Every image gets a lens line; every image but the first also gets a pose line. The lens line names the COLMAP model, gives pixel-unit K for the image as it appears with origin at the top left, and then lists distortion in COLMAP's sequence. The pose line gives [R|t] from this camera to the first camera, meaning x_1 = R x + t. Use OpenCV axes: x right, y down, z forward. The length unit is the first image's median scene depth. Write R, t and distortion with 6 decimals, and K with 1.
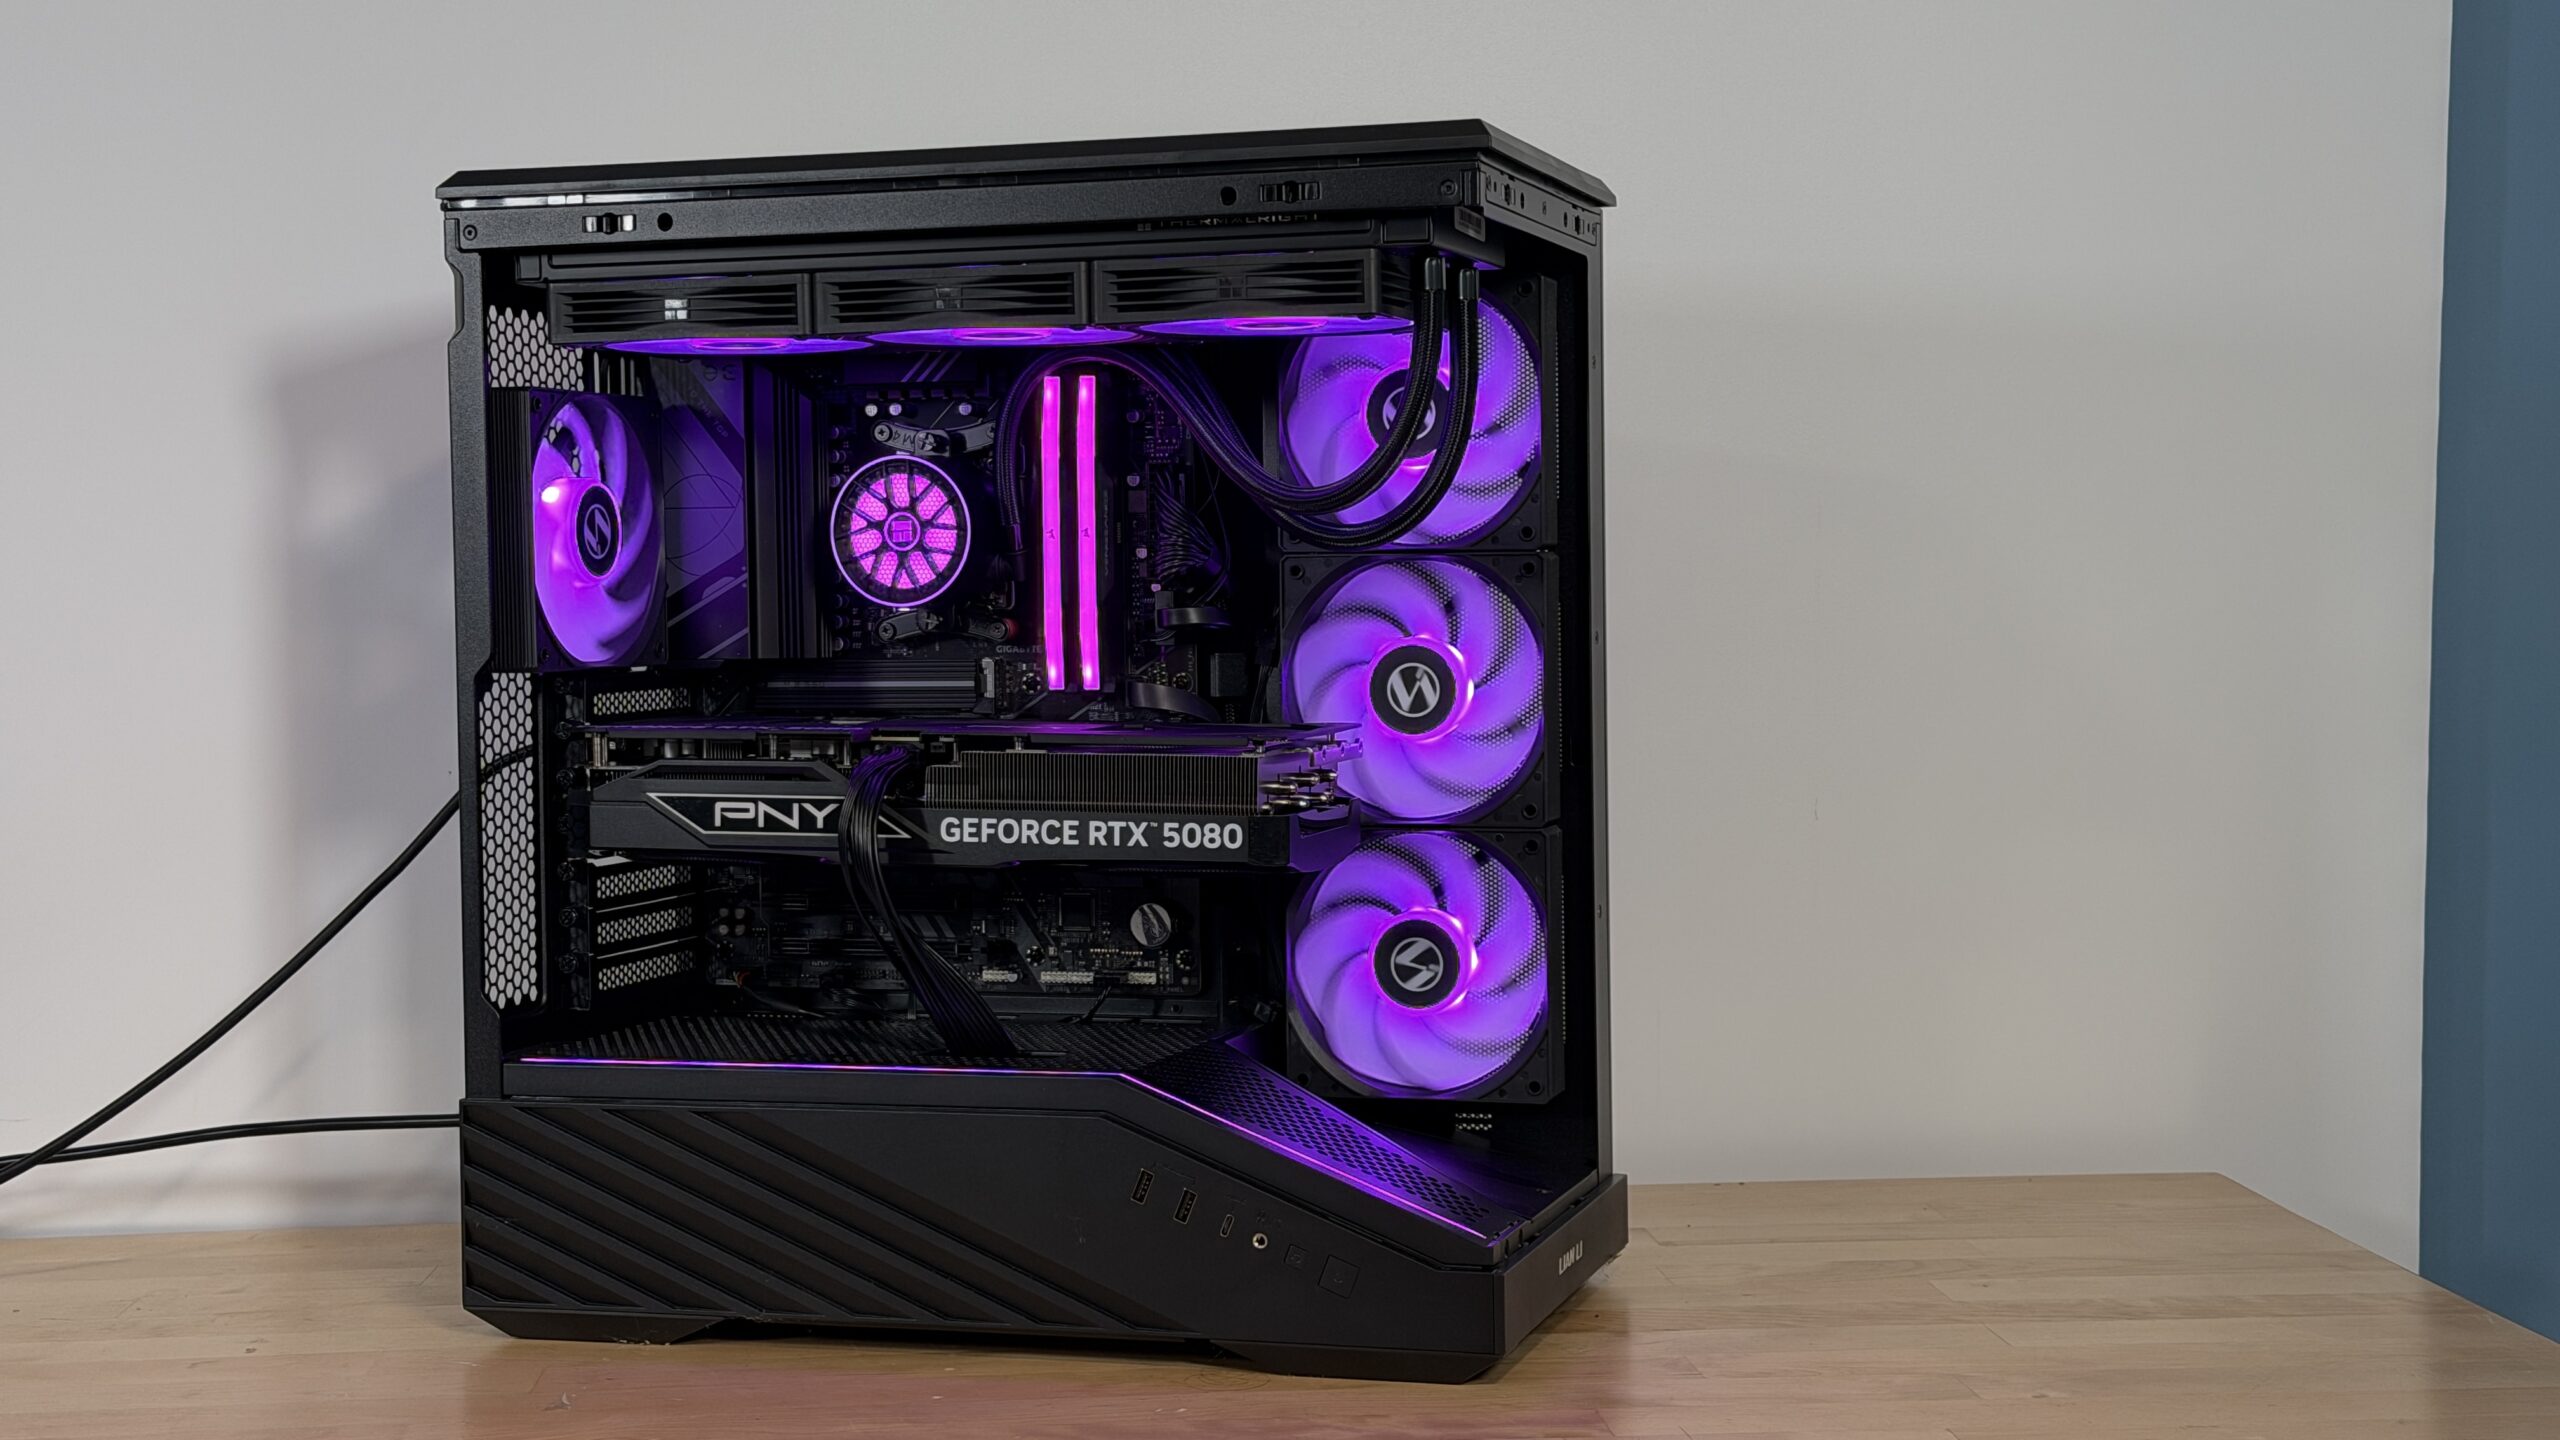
lens RADIAL K [[3605.5, 0, 1261.8], [0, 3605.5, 724.3], [0, 0, 1]] dist [0.128786, -0.060025]
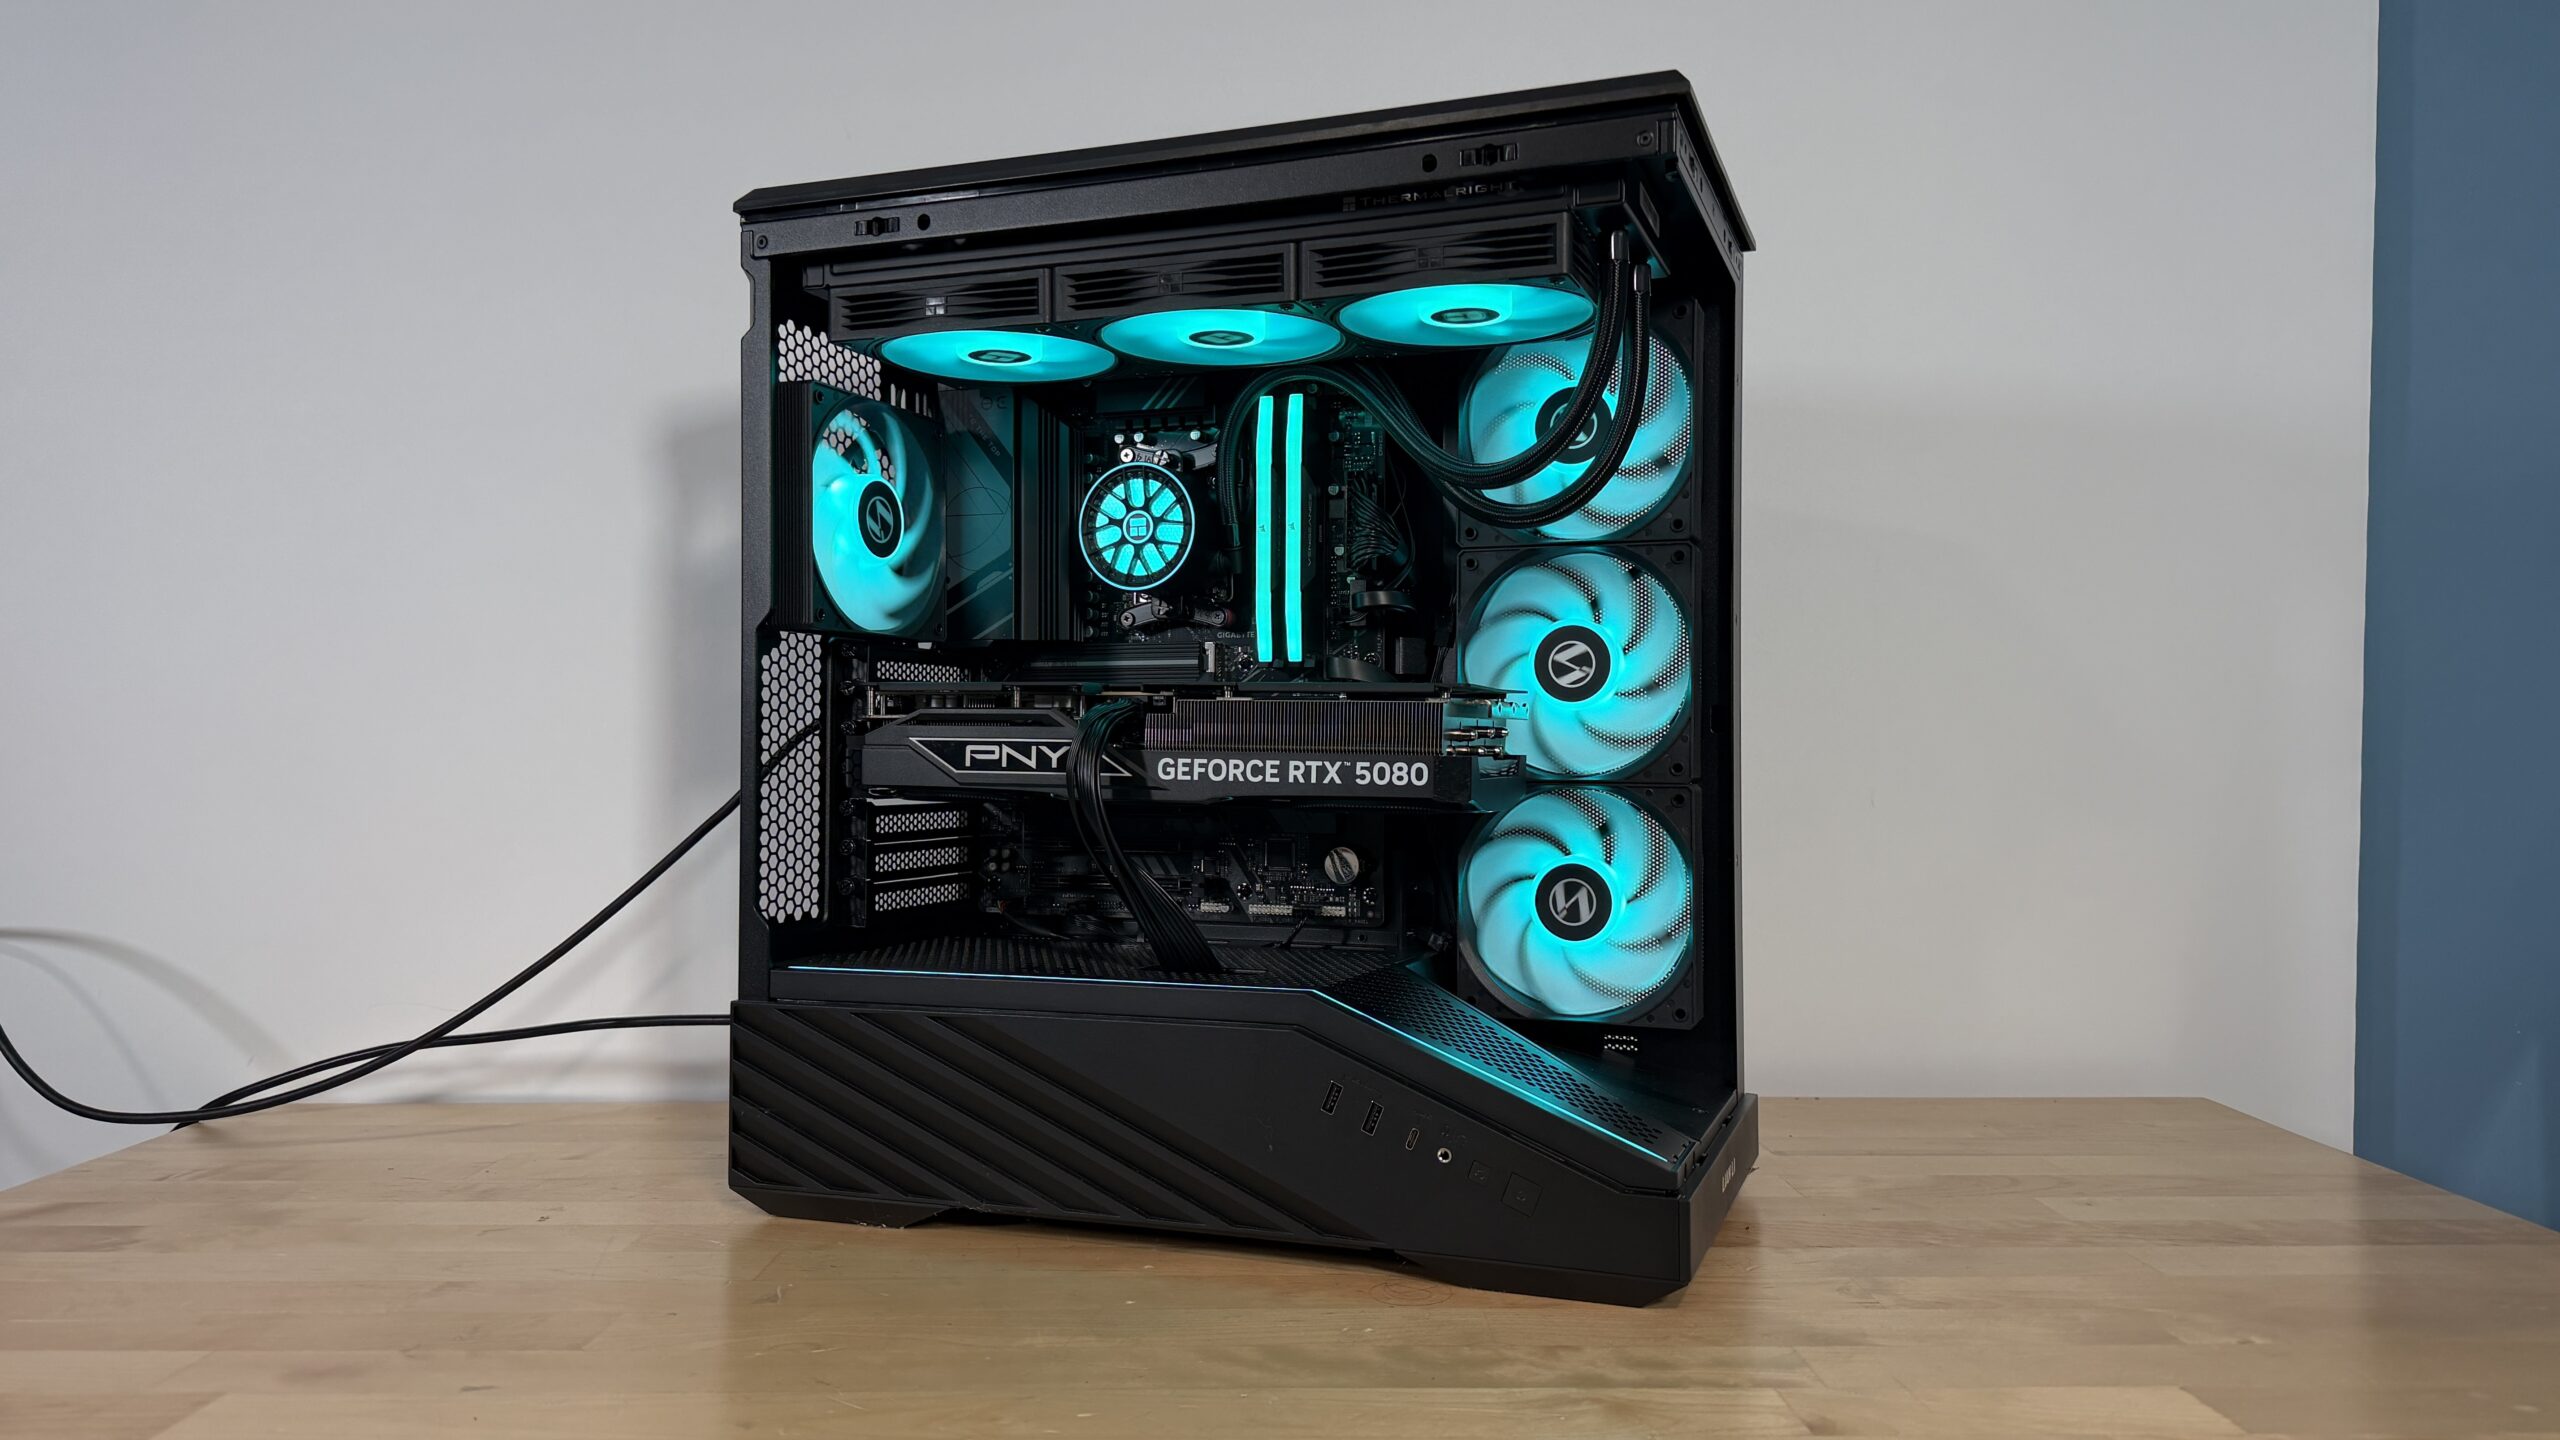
lens RADIAL K [[1798.0, 0, 1285.1], [0, 1798.0, 730.3], [0, 0, 1]] dist [0.173125, -0.301544]
pose [[0.998096, 0.015439, -0.059710, -0.015356], [-0.018594, 0.998440, -0.052652, 0.044528], [0.058804, 0.053662, 0.996826, 0.426040]]
